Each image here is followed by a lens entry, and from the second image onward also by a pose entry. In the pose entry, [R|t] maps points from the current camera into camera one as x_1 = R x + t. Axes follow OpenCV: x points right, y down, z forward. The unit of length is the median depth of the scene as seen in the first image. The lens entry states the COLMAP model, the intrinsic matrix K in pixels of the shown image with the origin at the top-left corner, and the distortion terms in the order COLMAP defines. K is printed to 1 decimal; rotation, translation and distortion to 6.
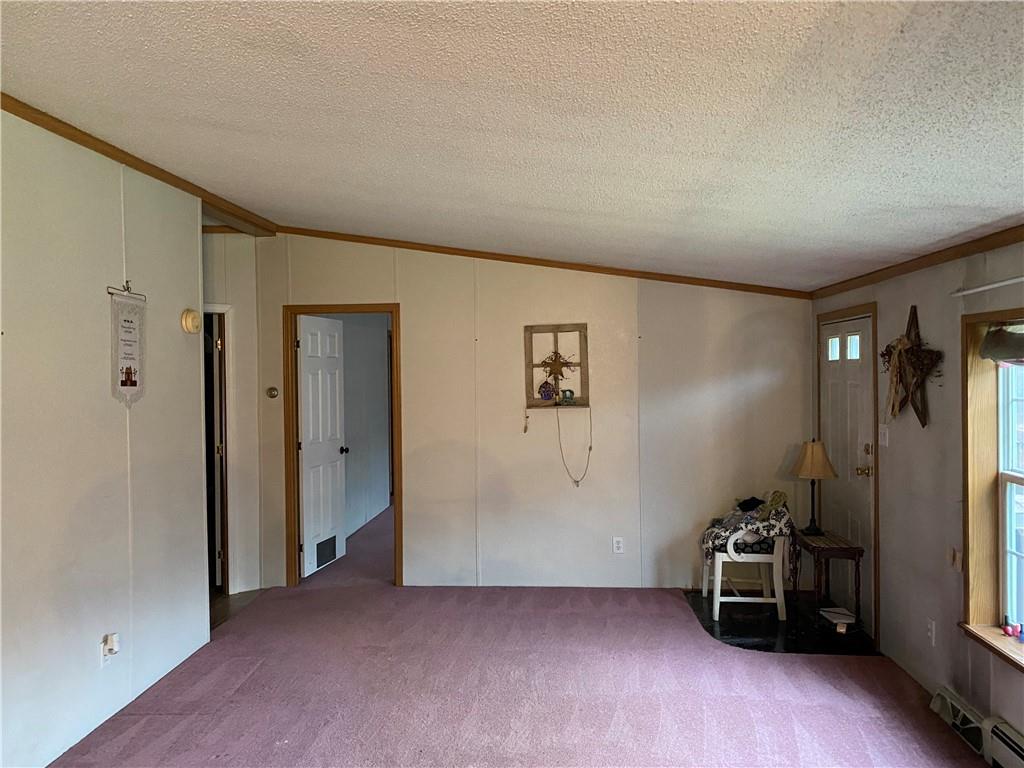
lens RADIAL K [[787.6, 0, 513.6], [0, 787.6, 378.5], [0, 0, 1]] dist [0.004561, 0.002022]
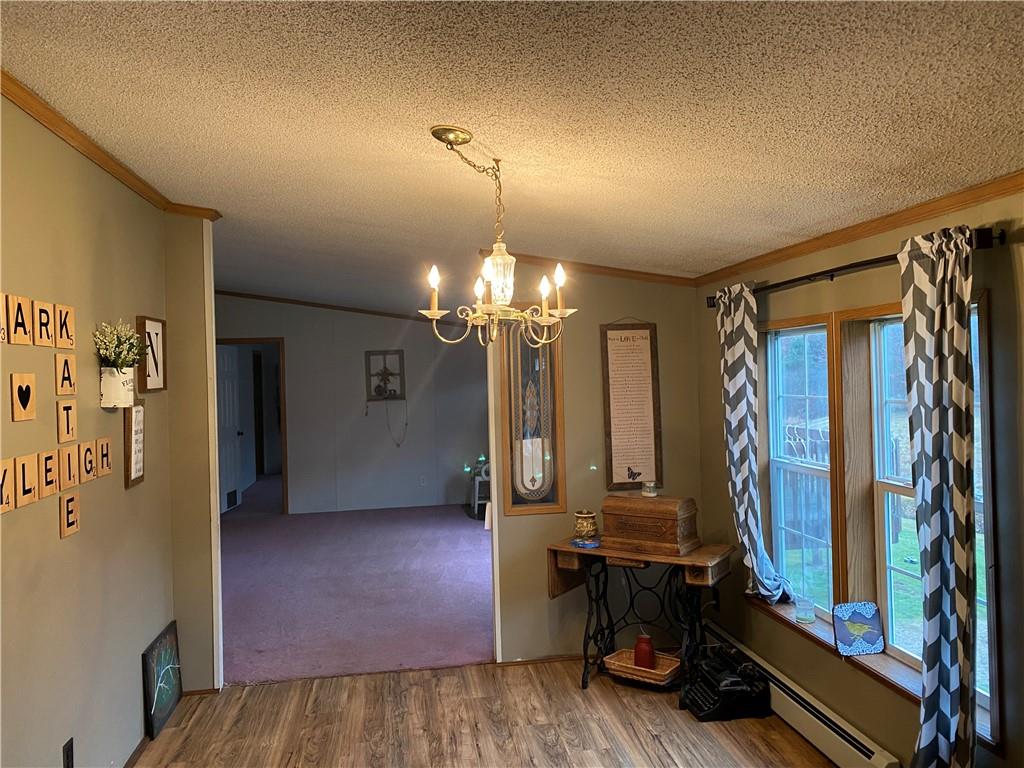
lens RADIAL K [[787.6, 0, 513.6], [0, 787.6, 378.5], [0, 0, 1]] dist [0.004561, 0.002022]
pose [[0.973475, -0.004356, 0.228754, -0.063602], [0.009122, 0.999763, -0.019781, 0.025992], [-0.228613, 0.021343, 0.973283, -0.689014]]
